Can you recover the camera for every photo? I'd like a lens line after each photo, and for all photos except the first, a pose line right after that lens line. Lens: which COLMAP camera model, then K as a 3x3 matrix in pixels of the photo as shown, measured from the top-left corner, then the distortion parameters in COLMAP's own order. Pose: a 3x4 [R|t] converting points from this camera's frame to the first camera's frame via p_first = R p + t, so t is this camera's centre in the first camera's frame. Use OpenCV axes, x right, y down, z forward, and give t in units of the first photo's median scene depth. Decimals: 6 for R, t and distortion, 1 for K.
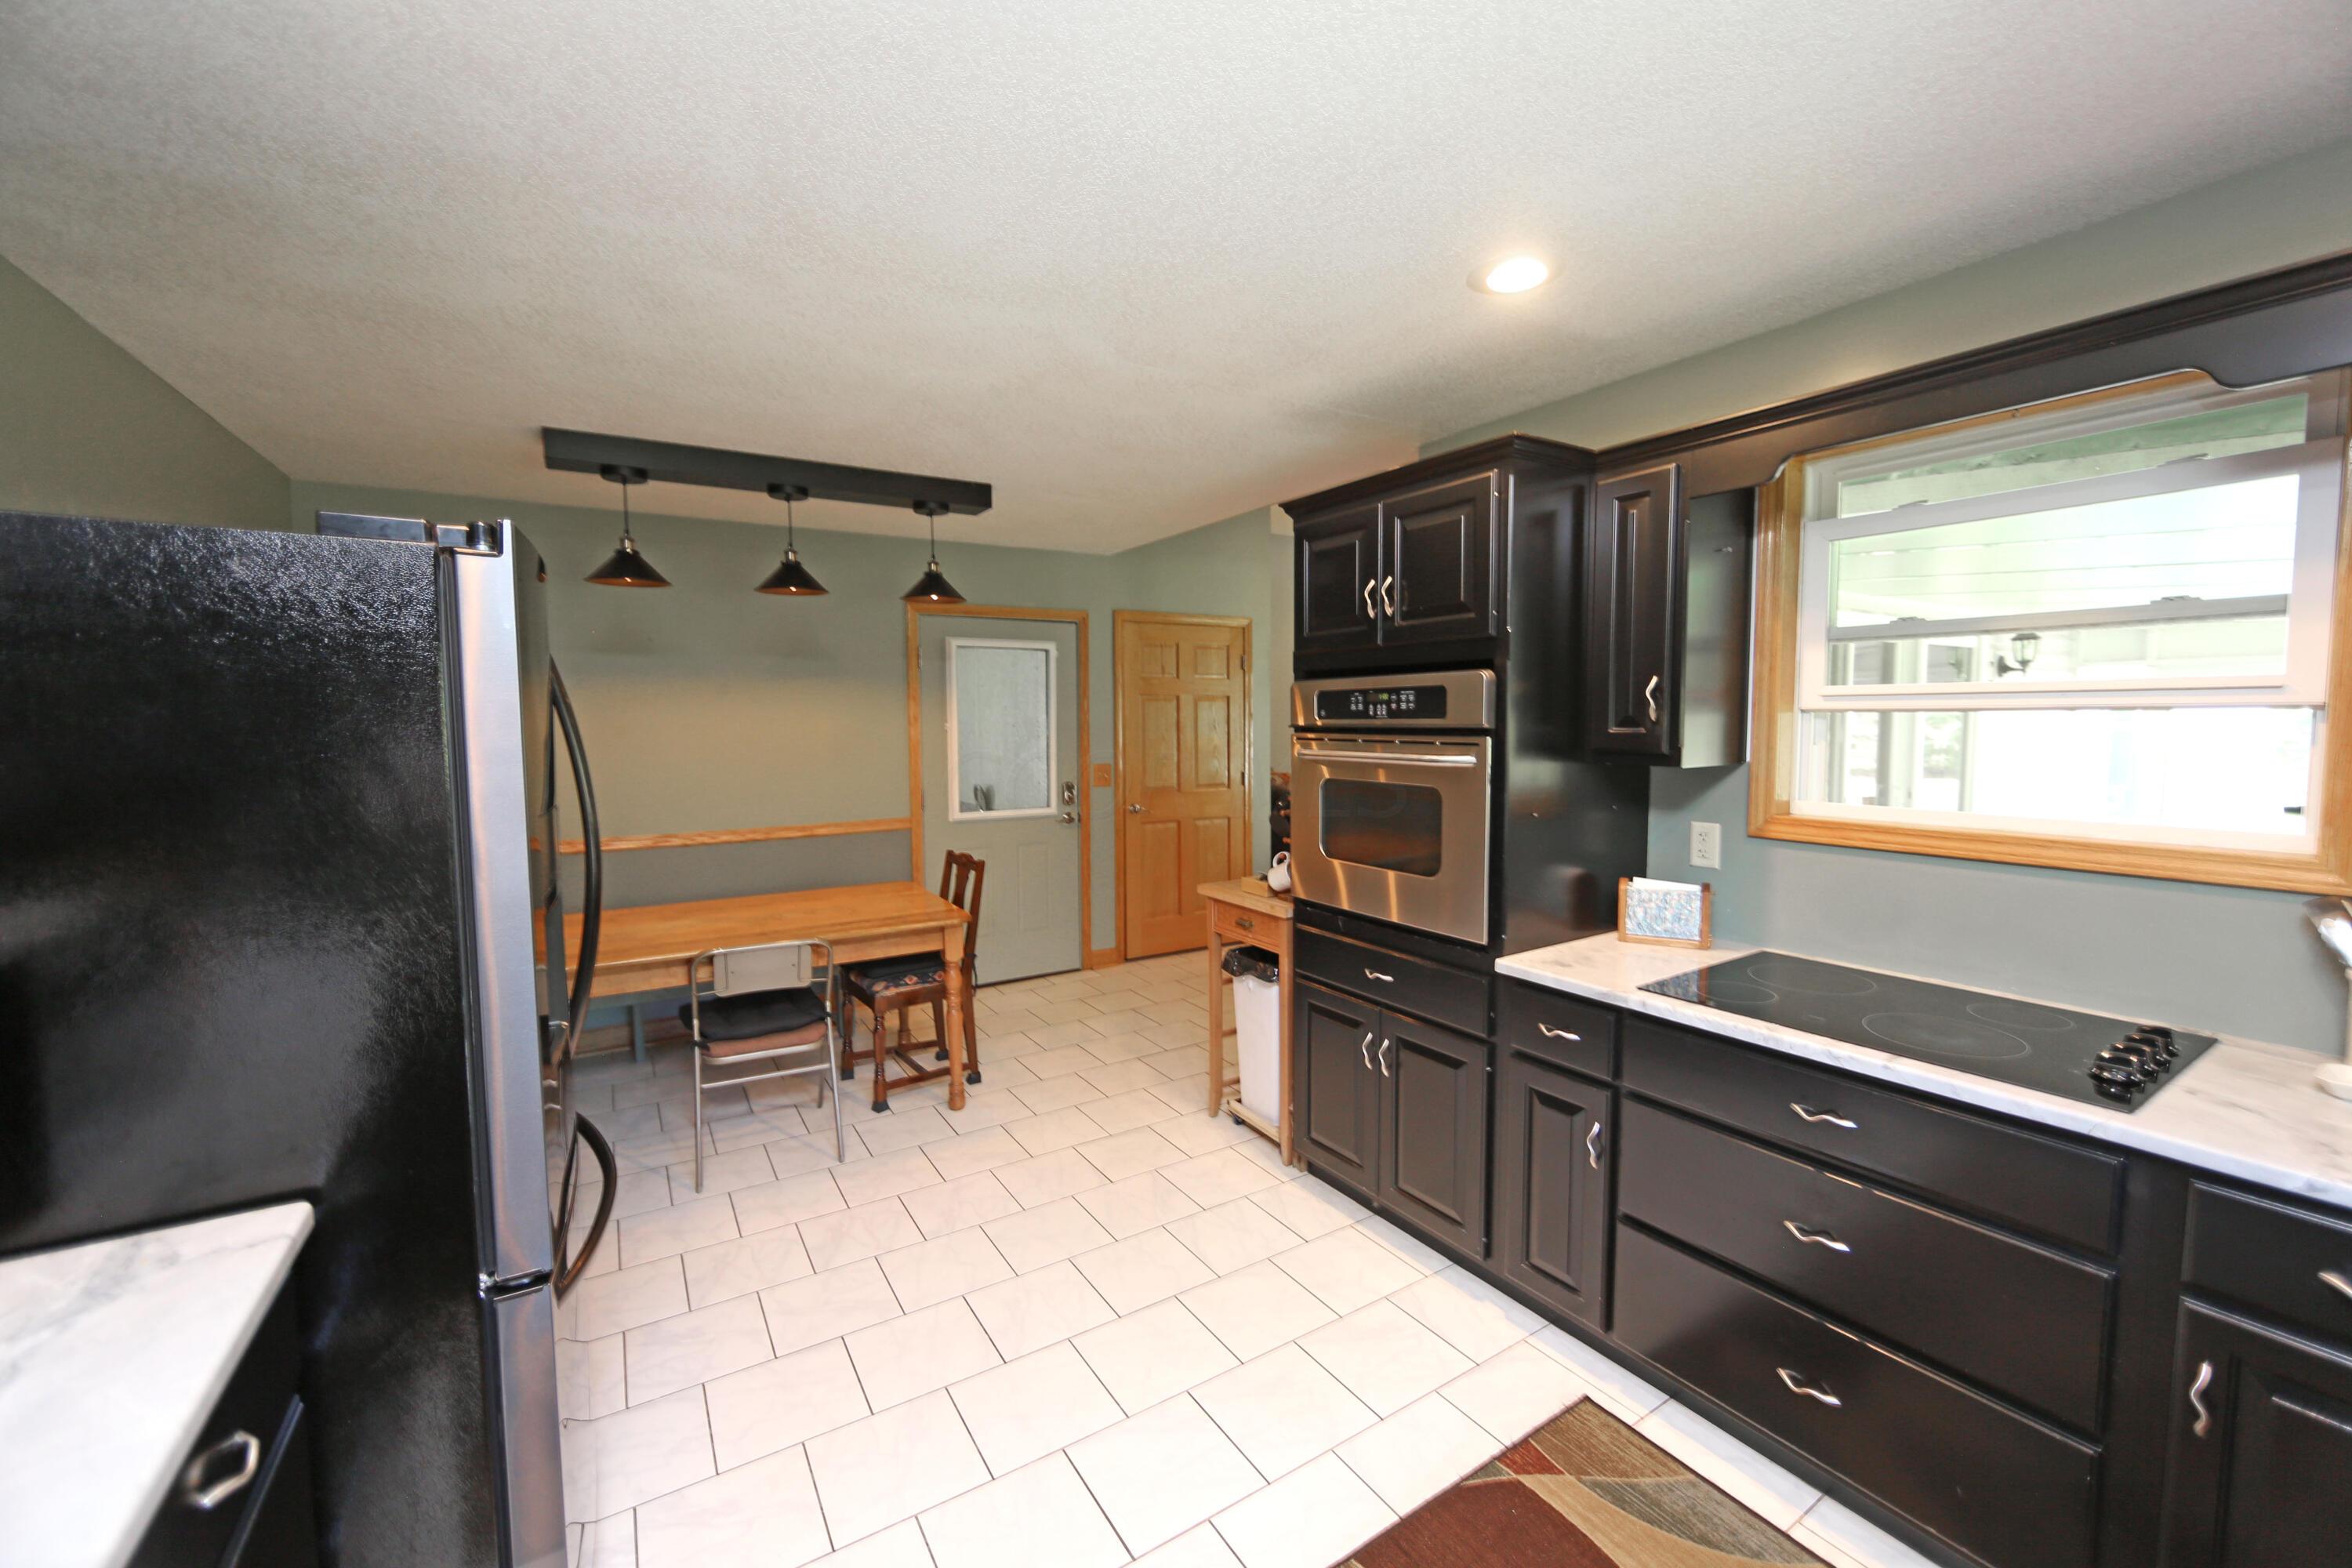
lens RADIAL K [[924.0, 0, 1177.6], [0, 924.0, 777.7], [0, 0, 1]] dist [-0.010832, 0.001148]
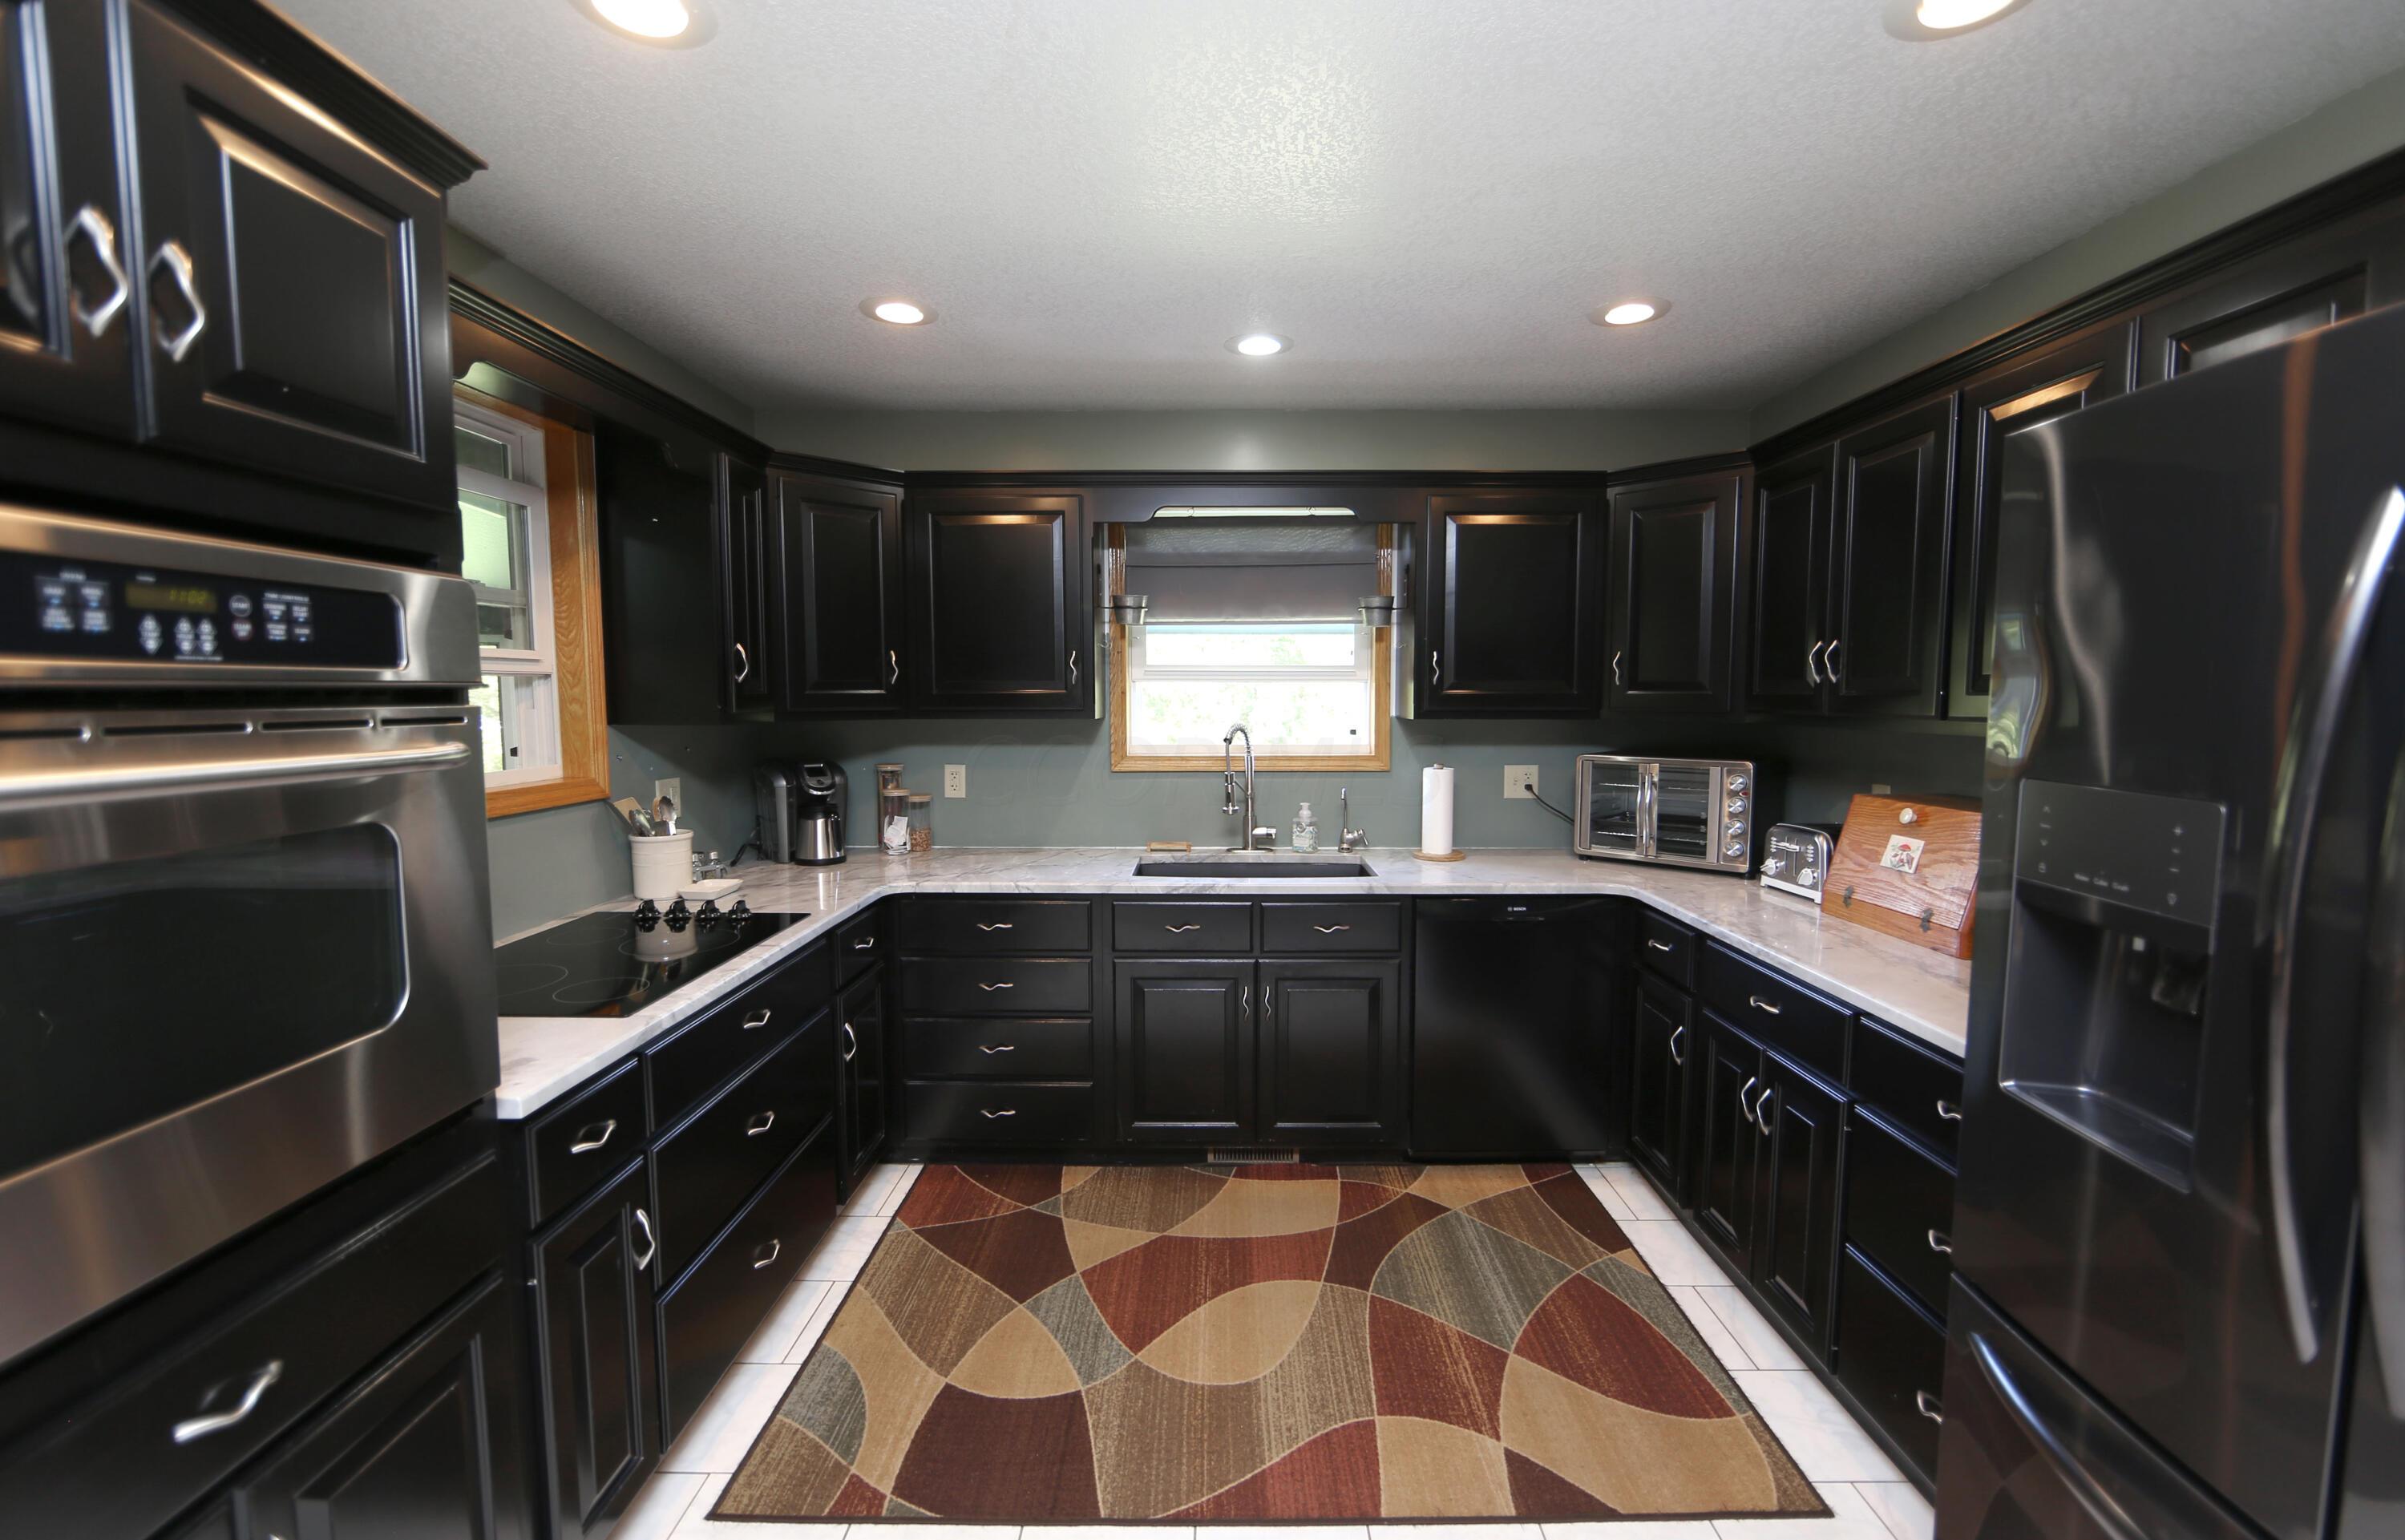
lens RADIAL K [[980.6, 0, 1207.8], [0, 980.6, 765.0], [0, 0, 1]] dist [-0.011554, 0.001355]
pose [[-0.840686, -0.036841, 0.540268, -0.291211], [0.039979, 0.990738, 0.129768, -0.058825], [-0.540045, 0.130694, -0.831427, 1.119527]]
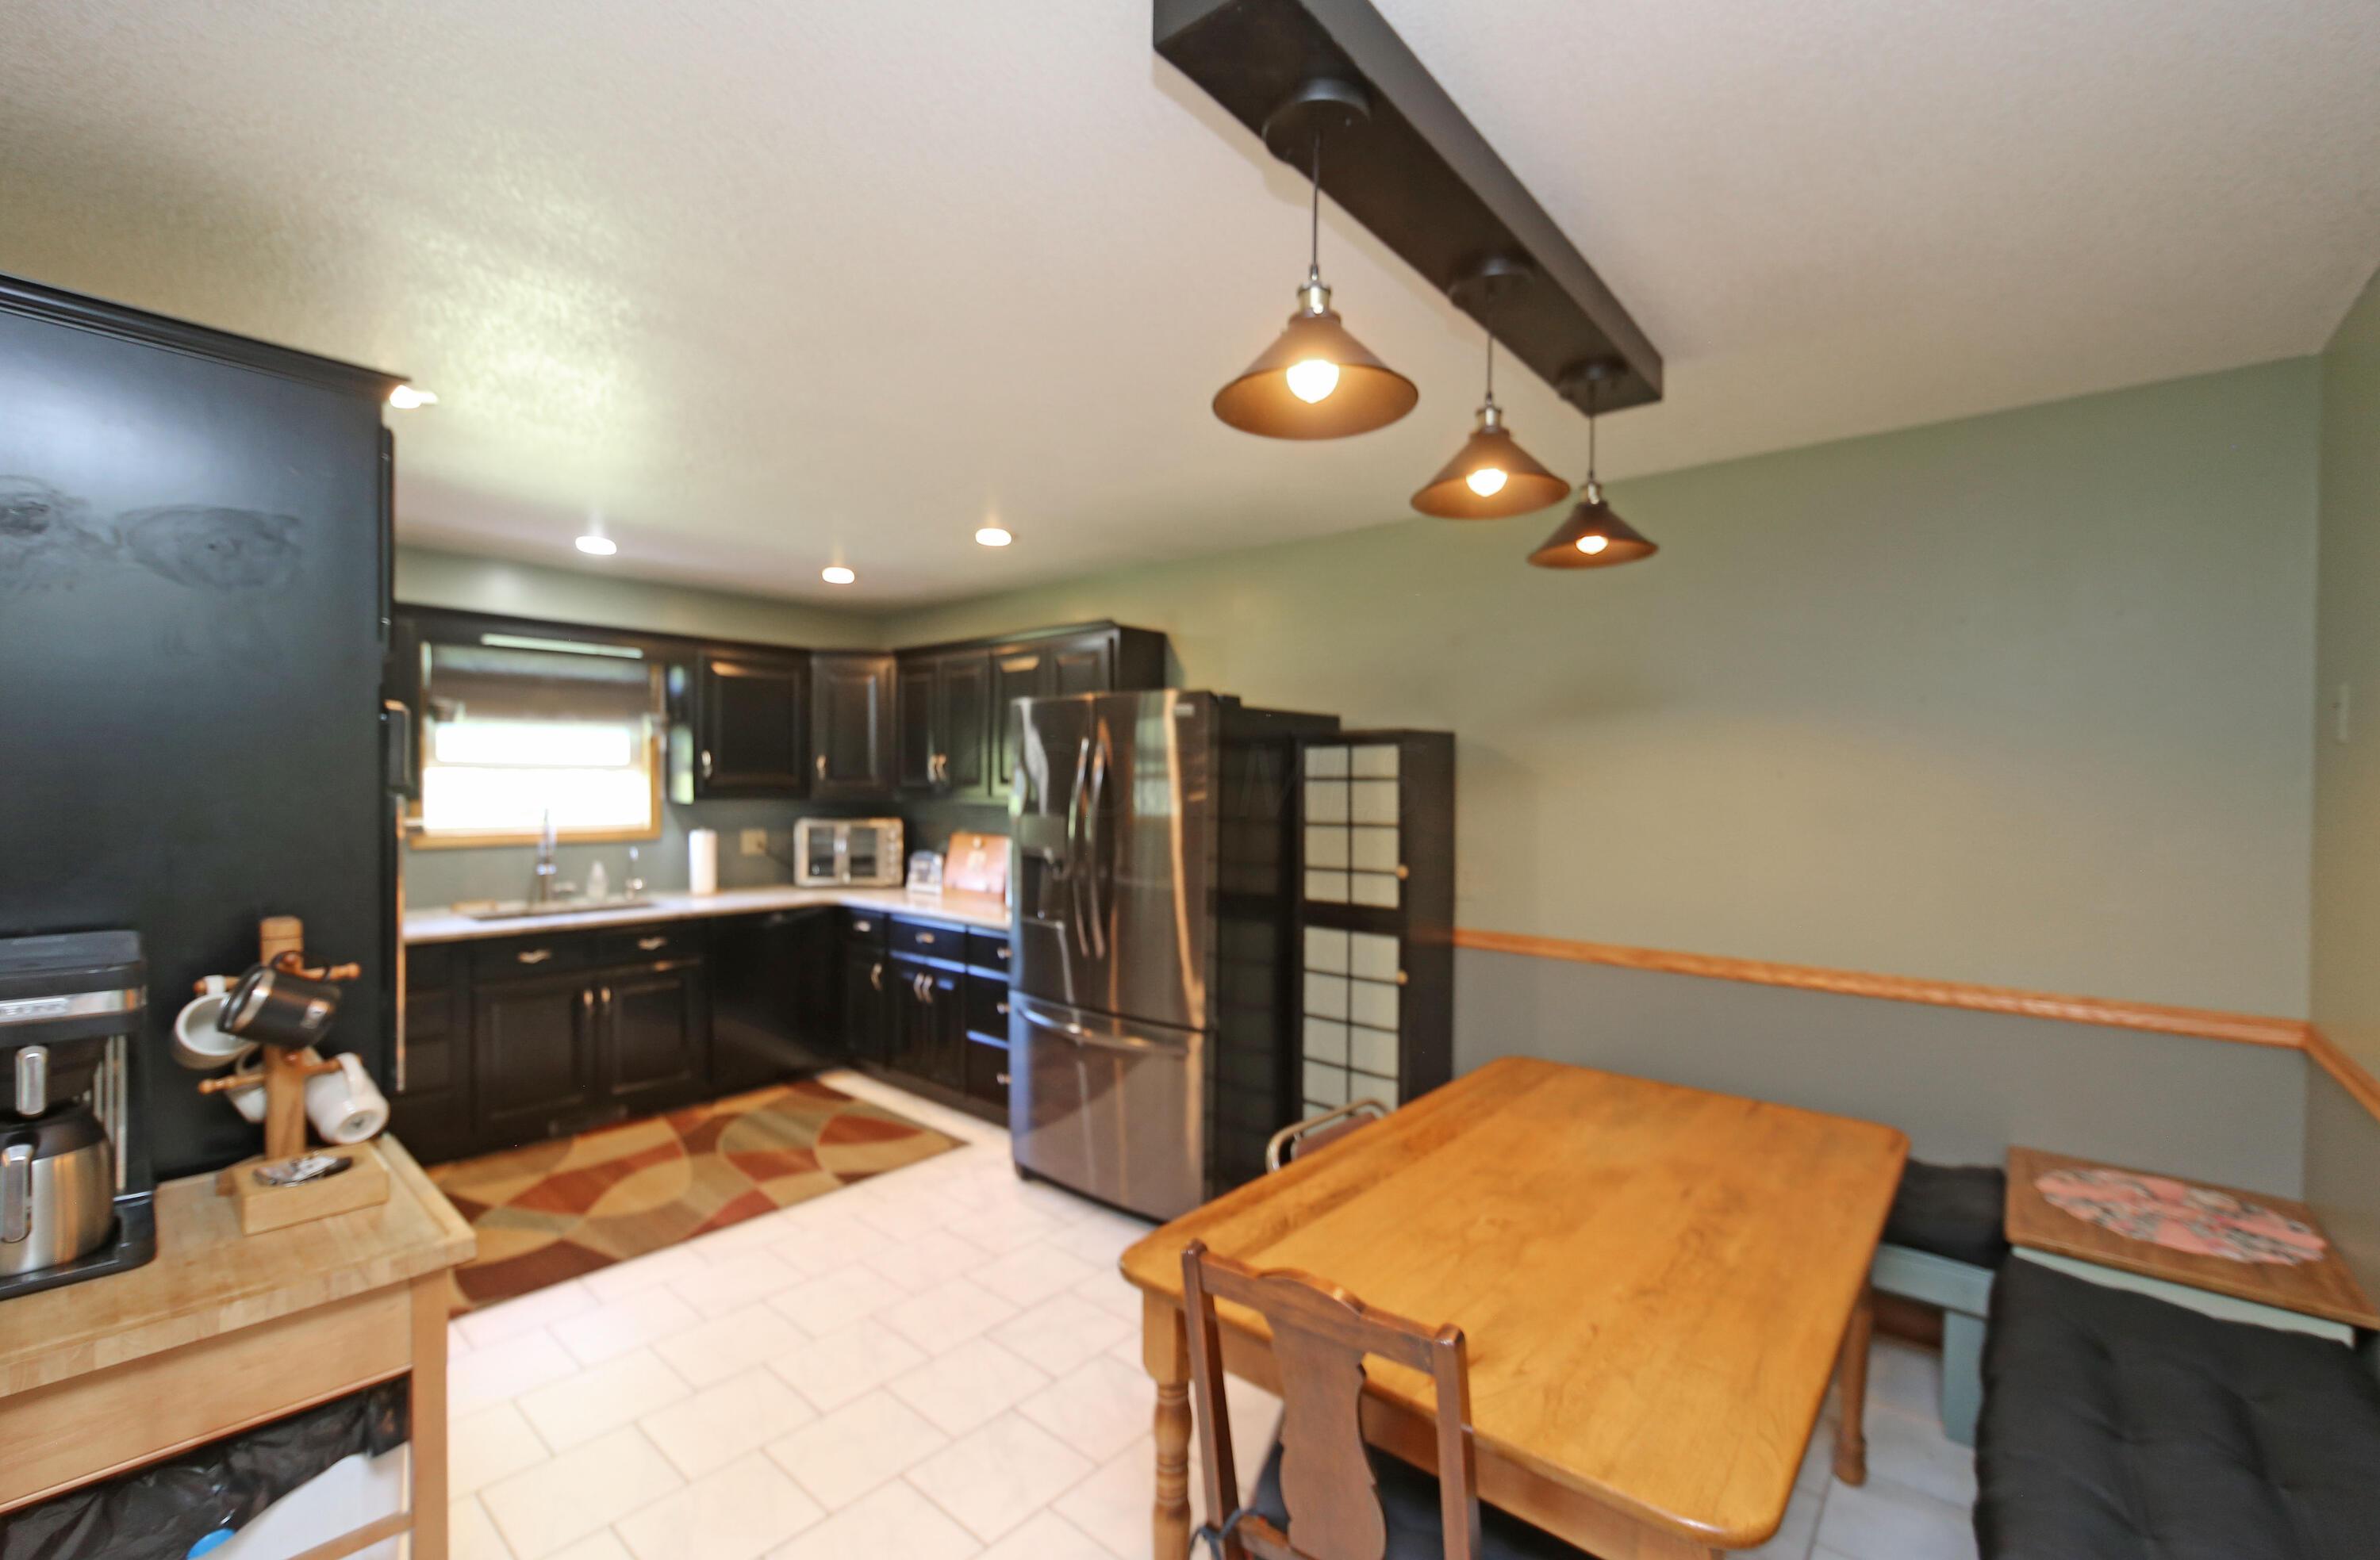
lens RADIAL K [[970.2, 0, 1183.0], [0, 970.2, 780.4], [0, 0, 1]] dist [-0.011554, 0.001355]
pose [[-0.956391, -0.001806, -0.292085, -0.181316], [-0.023504, 0.997214, 0.070794, -0.133551], [0.291144, 0.074572, -0.953768, 1.942824]]
